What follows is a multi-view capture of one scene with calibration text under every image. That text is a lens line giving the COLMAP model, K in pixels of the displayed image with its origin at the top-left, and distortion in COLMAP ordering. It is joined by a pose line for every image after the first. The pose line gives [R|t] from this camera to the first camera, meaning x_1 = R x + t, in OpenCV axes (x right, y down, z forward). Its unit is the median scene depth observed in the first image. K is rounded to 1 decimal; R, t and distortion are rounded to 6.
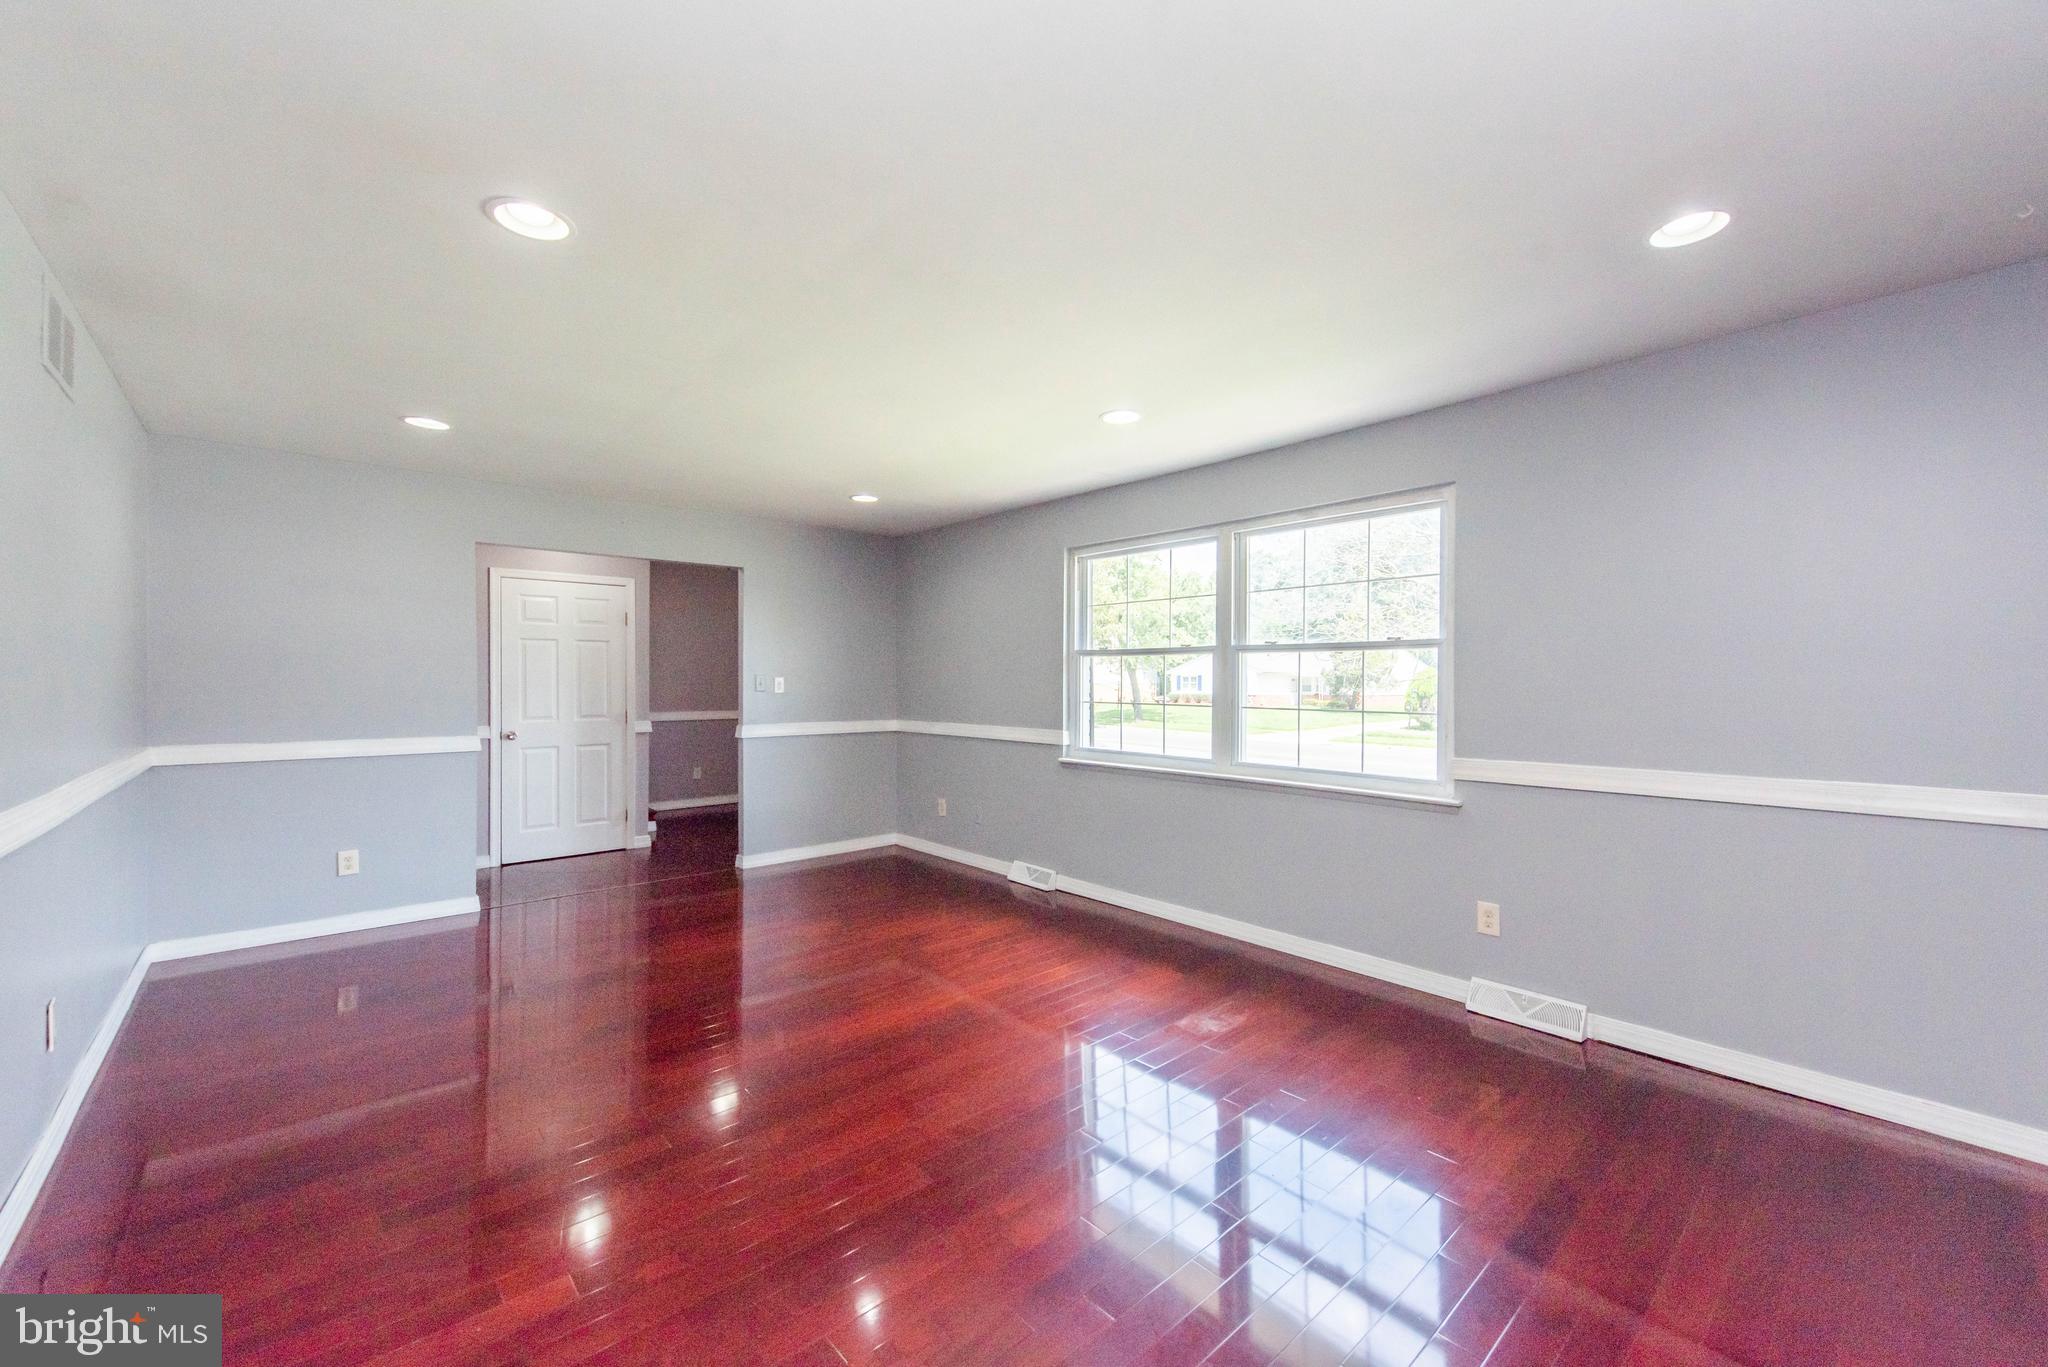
lens RADIAL K [[817.9, 0, 1048.8], [0, 817.9, 681.2], [0, 0, 1]] dist [-0.002219, -0.000284]
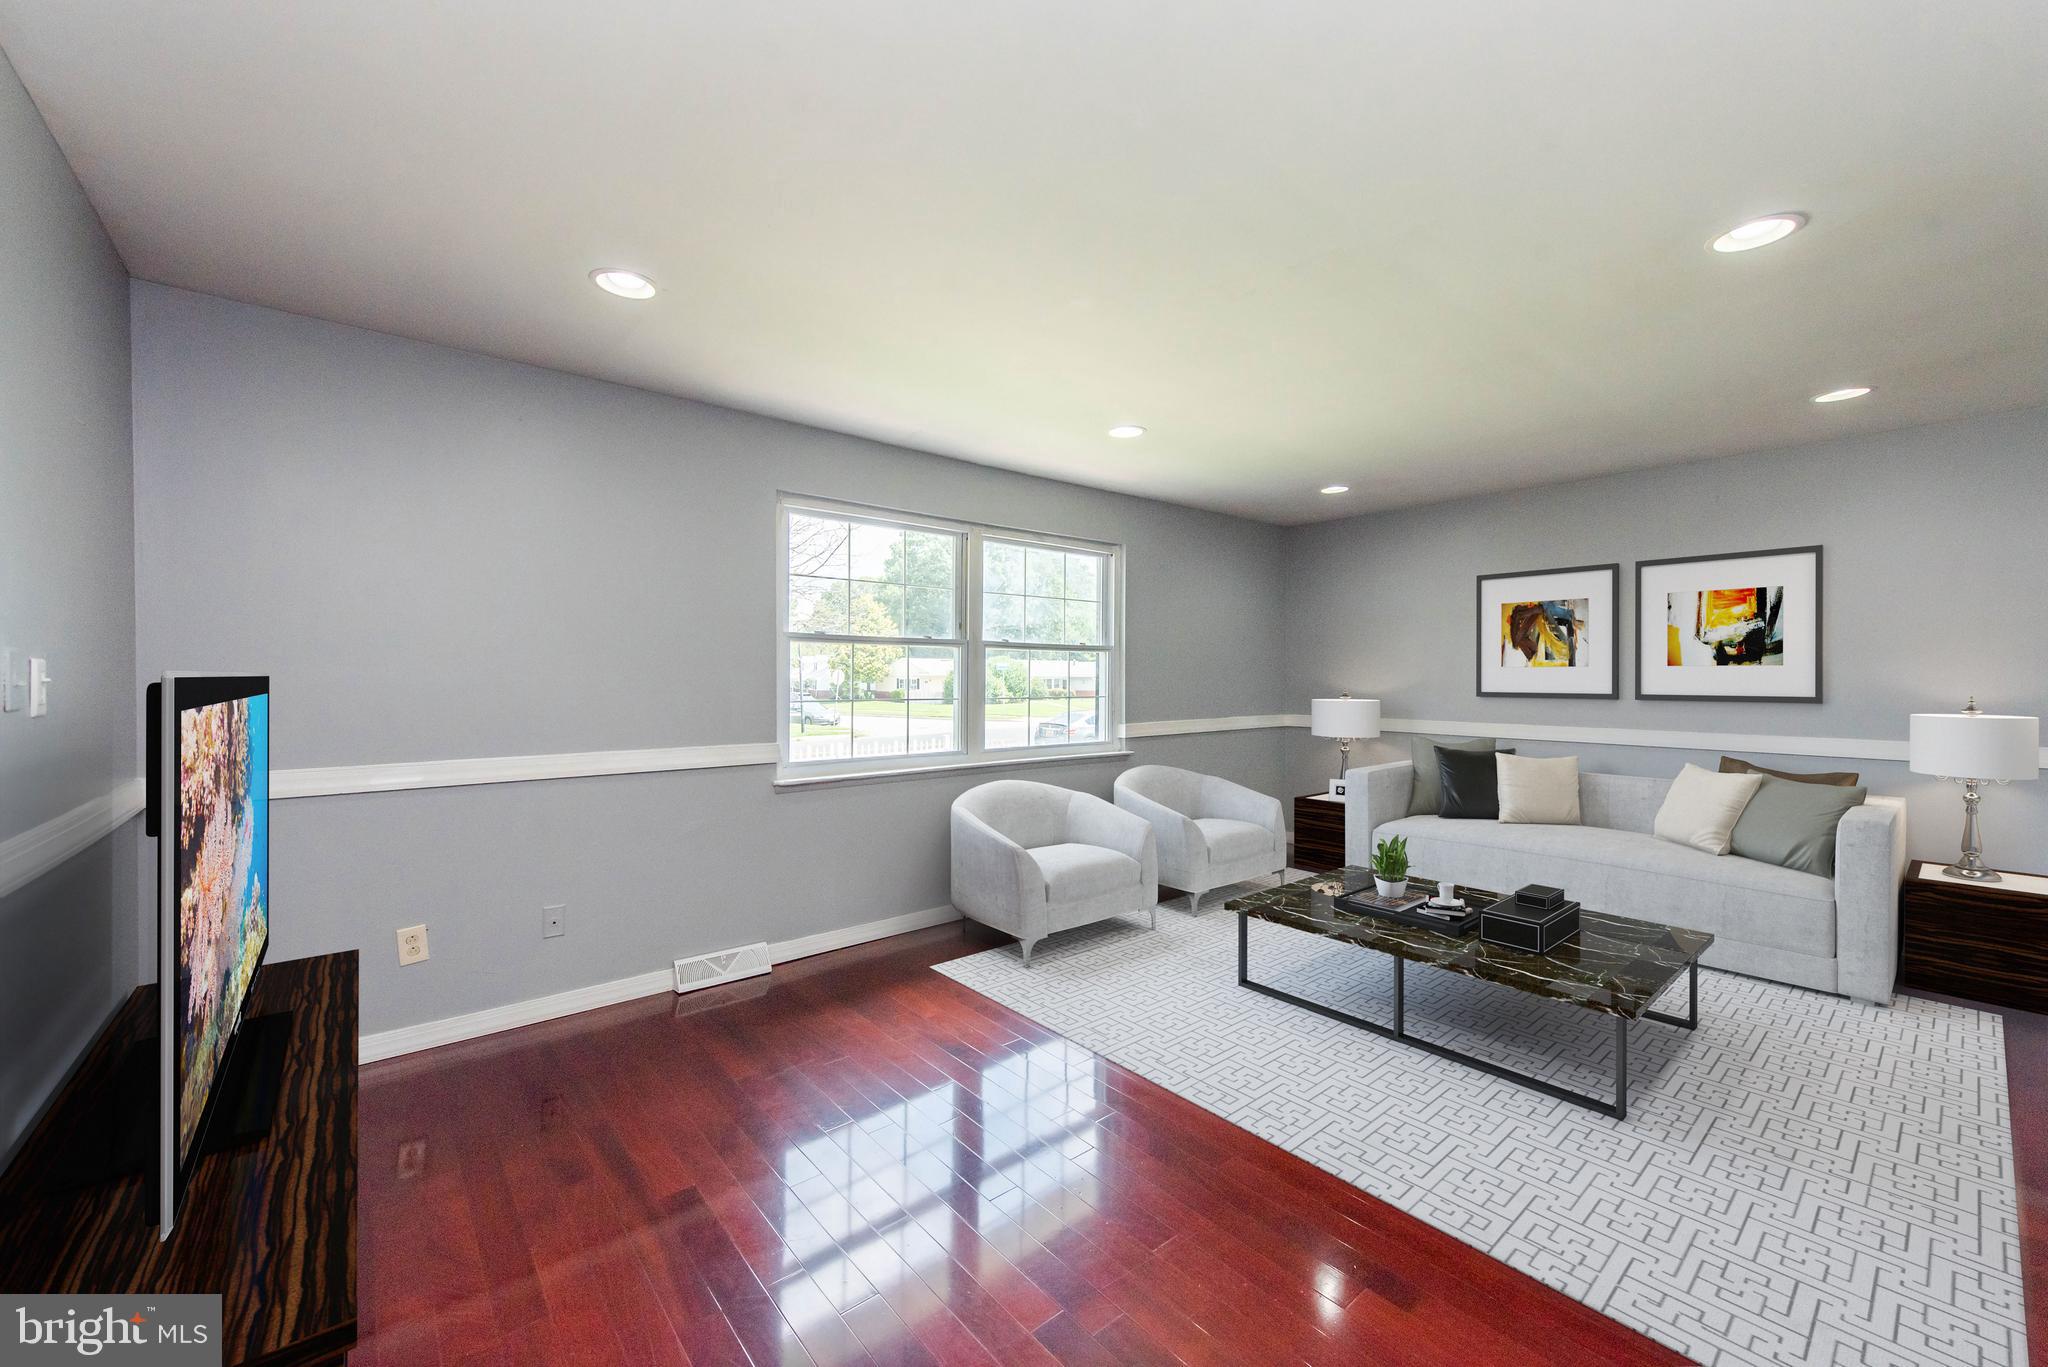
lens RADIAL K [[803.0, 0, 1025.6], [0, 803.0, 684.6], [0, 0, 1]] dist [-0.002431, -0.000246]
pose [[0.047370, -0.012750, 0.998796, -0.782527], [-0.003310, 0.999911, 0.012921, -0.000363], [-0.998872, -0.003918, 0.047324, 0.858374]]
